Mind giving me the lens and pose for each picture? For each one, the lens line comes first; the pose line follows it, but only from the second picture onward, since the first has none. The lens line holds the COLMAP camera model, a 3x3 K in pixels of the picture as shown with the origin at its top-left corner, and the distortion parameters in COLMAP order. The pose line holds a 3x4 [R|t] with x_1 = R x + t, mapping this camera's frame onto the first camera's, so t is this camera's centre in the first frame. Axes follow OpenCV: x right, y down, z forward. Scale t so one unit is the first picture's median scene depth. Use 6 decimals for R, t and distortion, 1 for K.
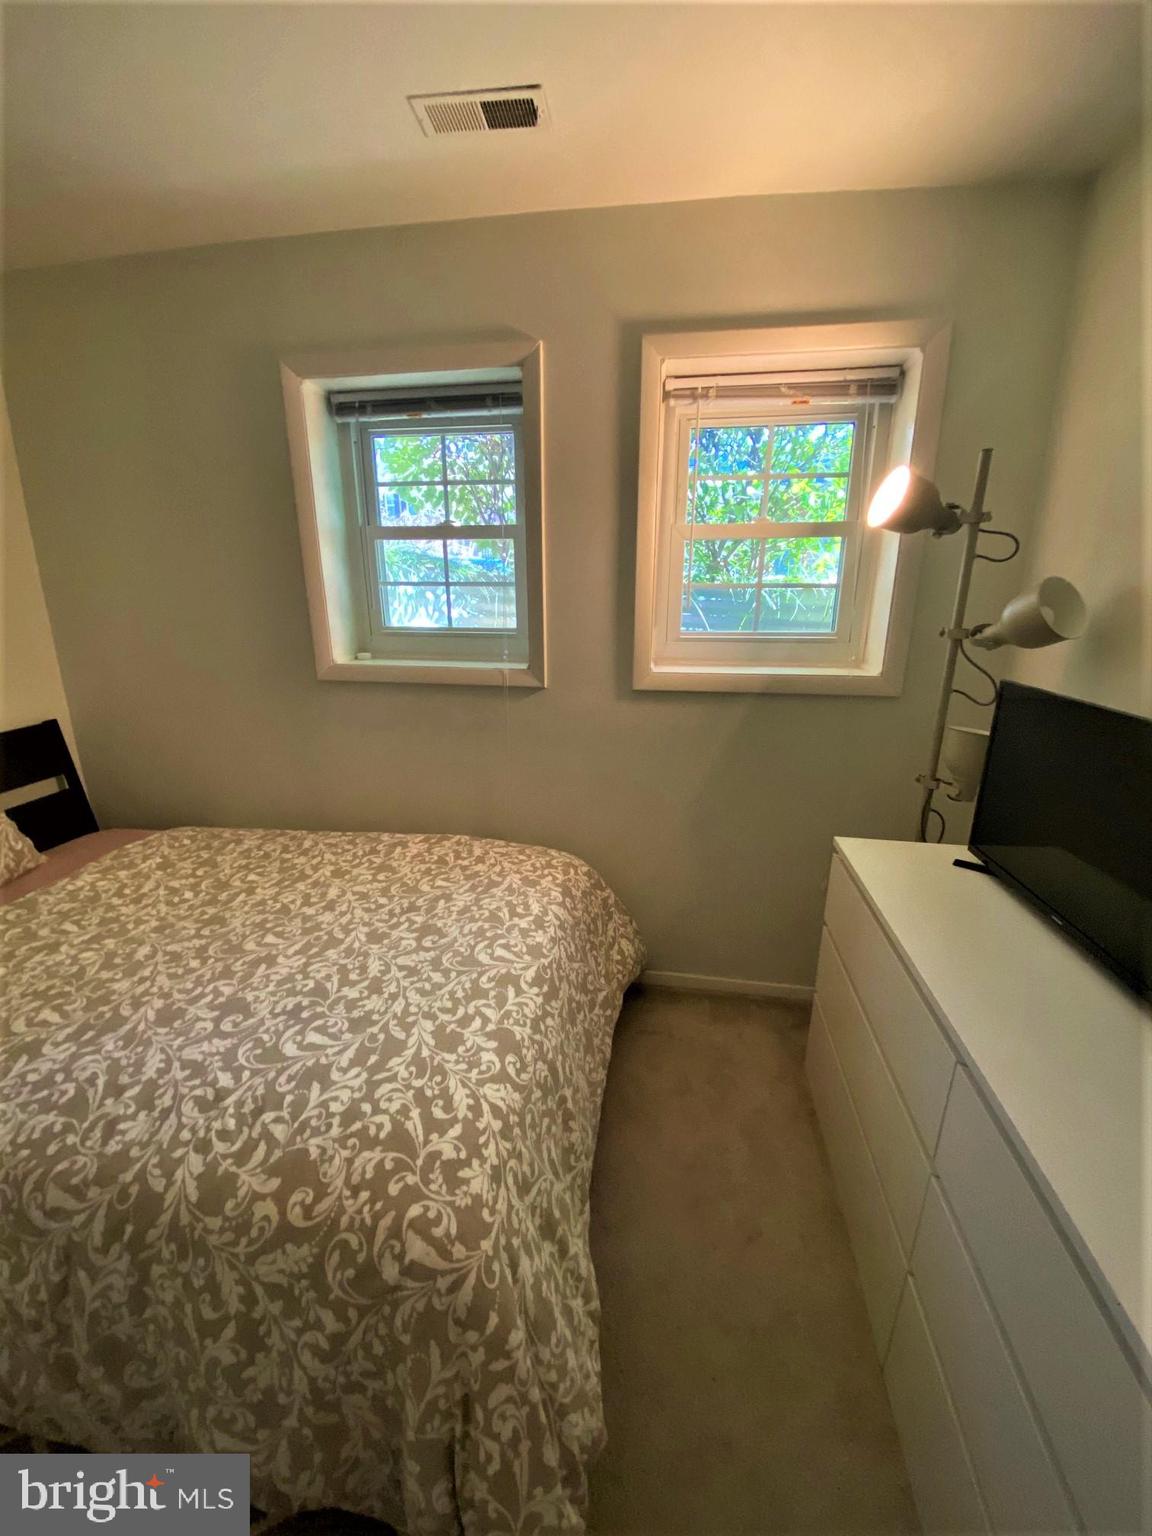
lens RADIAL K [[612.9, 0, 573.7], [0, 612.9, 768.3], [0, 0, 1]] dist [0.023181, -0.018770]
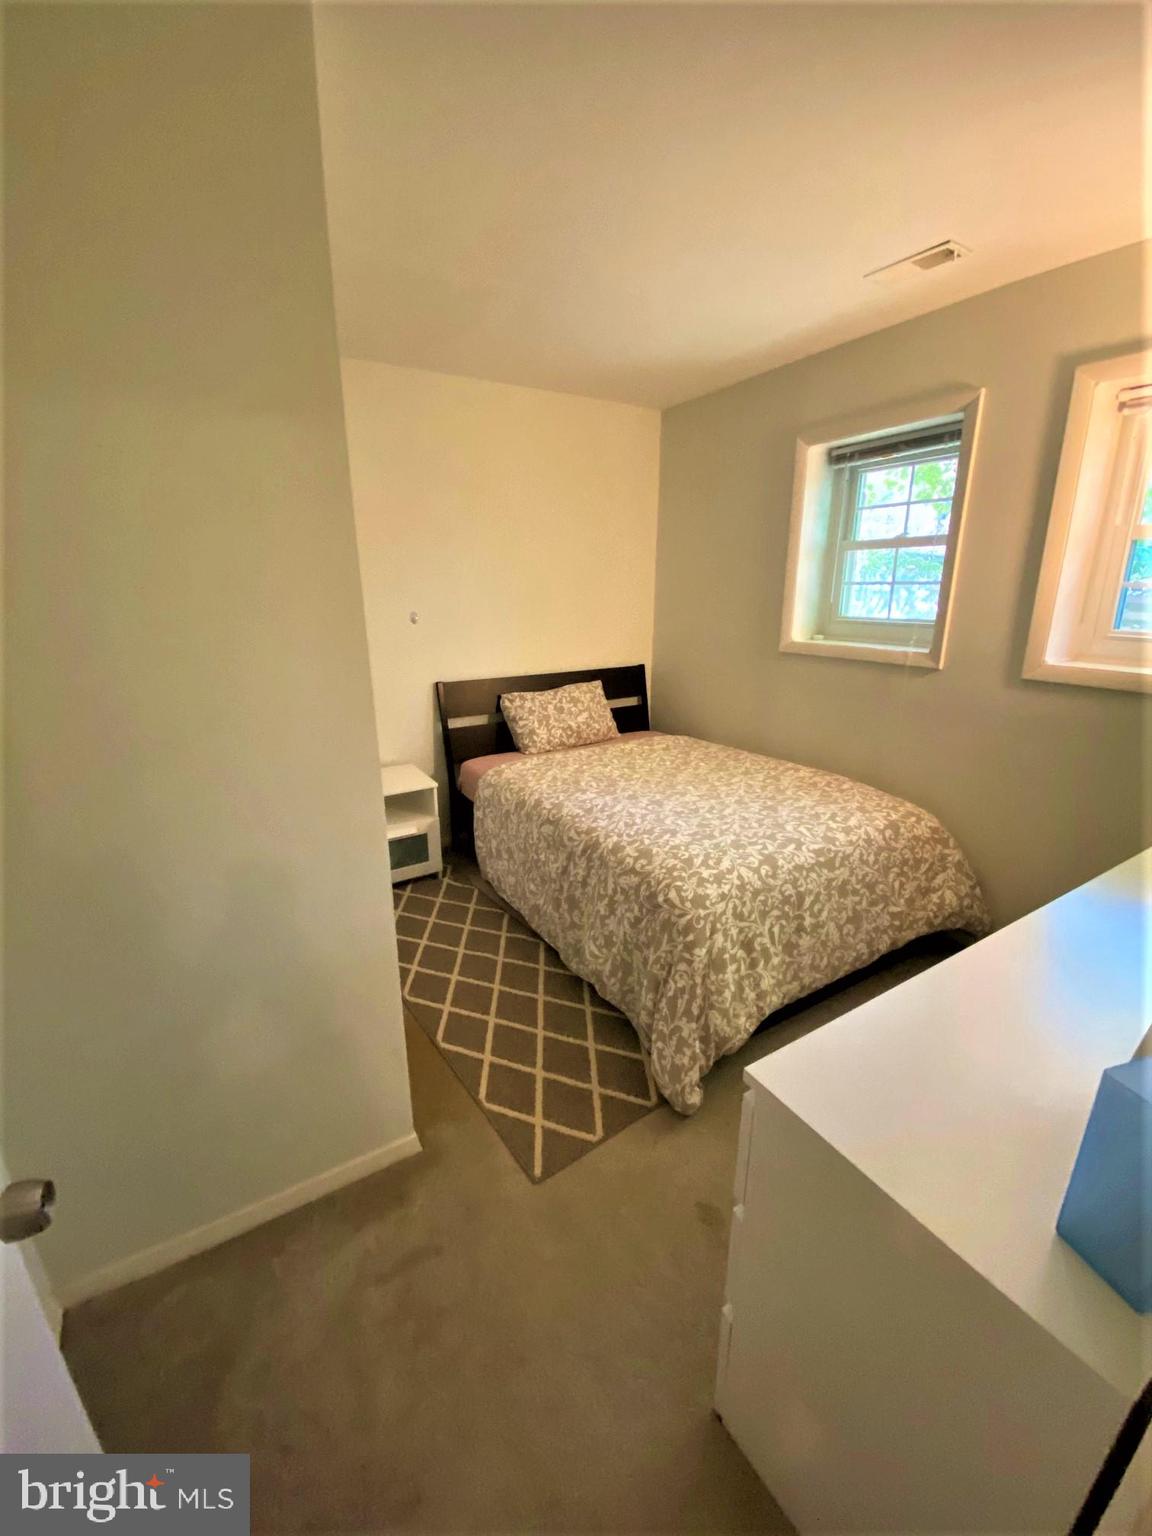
lens RADIAL K [[612.9, 0, 573.7], [0, 612.9, 768.3], [0, 0, 1]] dist [0.023181, -0.018770]
pose [[0.635671, 0.217782, -0.740604, 0.653208], [-0.214513, 0.971429, 0.101538, 0.129663], [0.741557, 0.094324, 0.664226, -0.466635]]
